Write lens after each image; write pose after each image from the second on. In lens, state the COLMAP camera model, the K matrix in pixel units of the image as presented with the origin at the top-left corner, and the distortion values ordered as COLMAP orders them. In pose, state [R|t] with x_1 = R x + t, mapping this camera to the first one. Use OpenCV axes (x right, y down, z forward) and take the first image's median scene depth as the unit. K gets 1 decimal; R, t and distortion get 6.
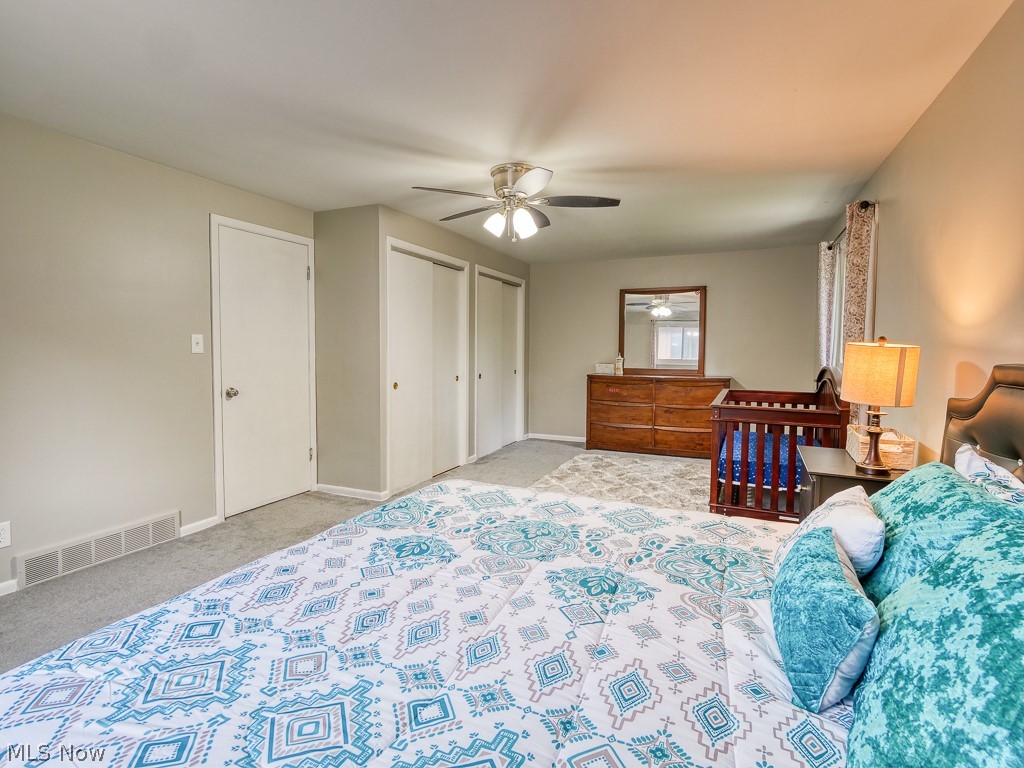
lens RADIAL K [[504.0, 0, 514.4], [0, 504.0, 373.8], [0, 0, 1]] dist [-0.012926, -0.002105]
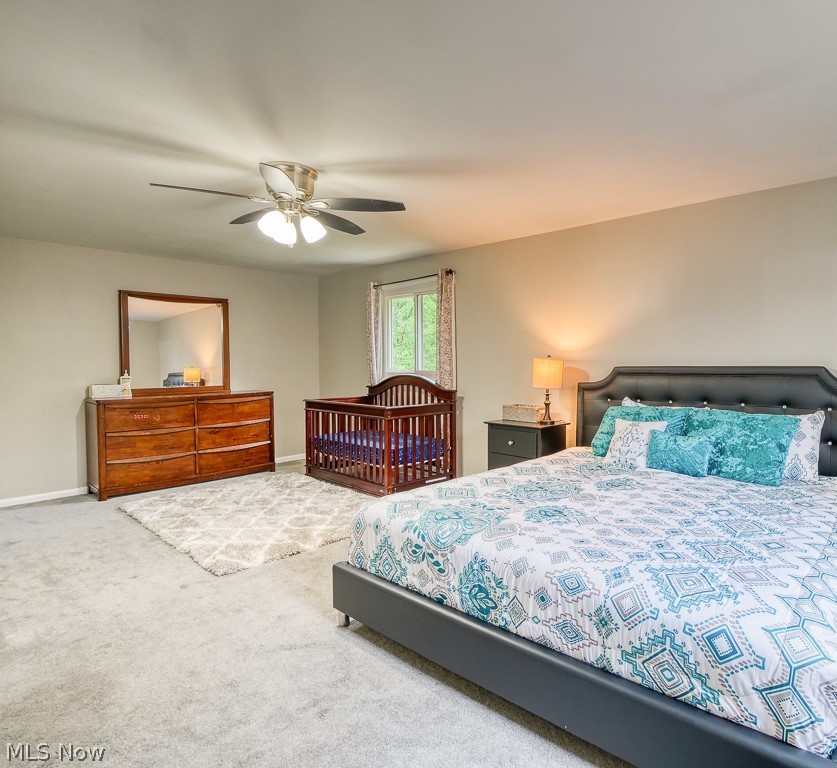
lens RADIAL K [[617.1, 0, 418.5], [0, 617.1, 384.0], [0, 0, 1]] dist [0.002313, -0.000209]
pose [[0.253653, -0.041993, 0.966383, -0.689235], [0.058920, 0.997873, 0.027896, -0.022664], [-0.965499, 0.049864, 0.255587, 0.343604]]
